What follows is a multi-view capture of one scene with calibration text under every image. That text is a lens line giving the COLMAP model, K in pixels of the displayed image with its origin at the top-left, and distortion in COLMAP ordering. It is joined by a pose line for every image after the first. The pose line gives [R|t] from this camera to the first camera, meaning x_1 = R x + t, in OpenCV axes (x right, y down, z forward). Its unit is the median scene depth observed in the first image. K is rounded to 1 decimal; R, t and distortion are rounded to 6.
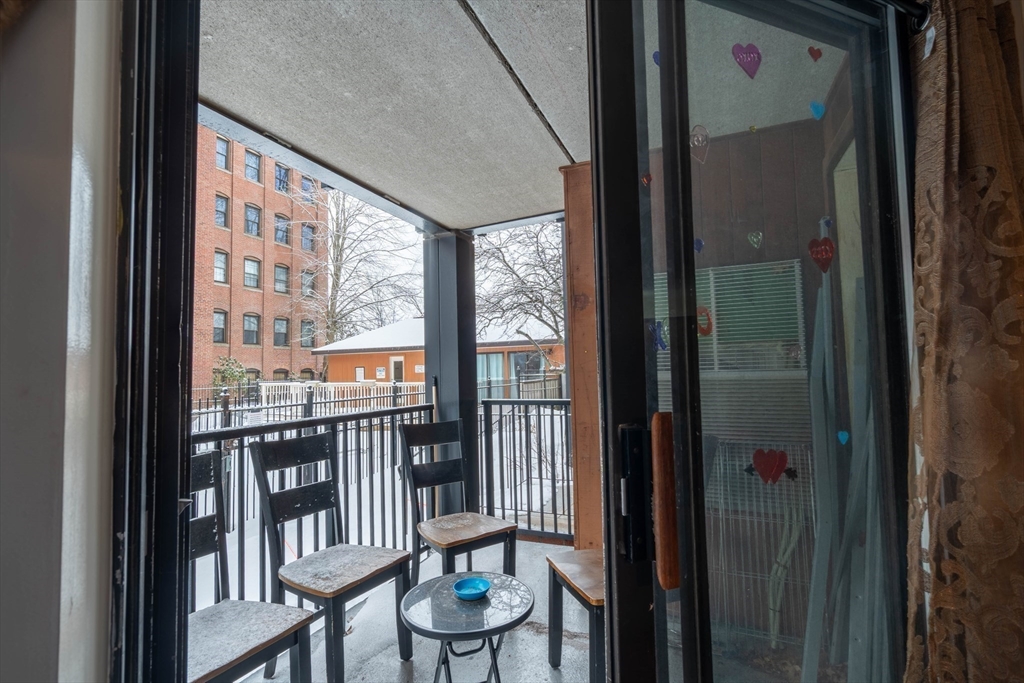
lens RADIAL K [[464.6, 0, 512.0], [0, 464.6, 341.5], [0, 0, 1]] dist [-0.000462, -0.000082]
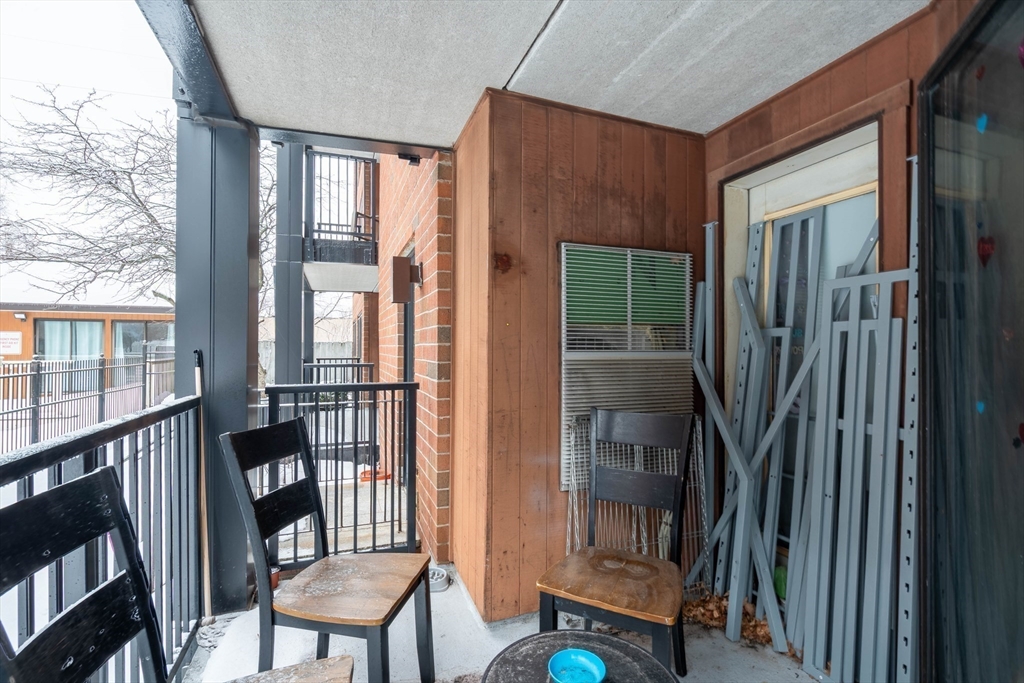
lens RADIAL K [[464.6, 0, 512.0], [0, 464.6, 341.5], [0, 0, 1]] dist [-0.000462, -0.000082]
pose [[0.729708, 0.033965, 0.682914, -0.341370], [-0.062087, 0.997931, 0.016709, 0.032423], [-0.680934, -0.054593, 0.730307, 0.333422]]
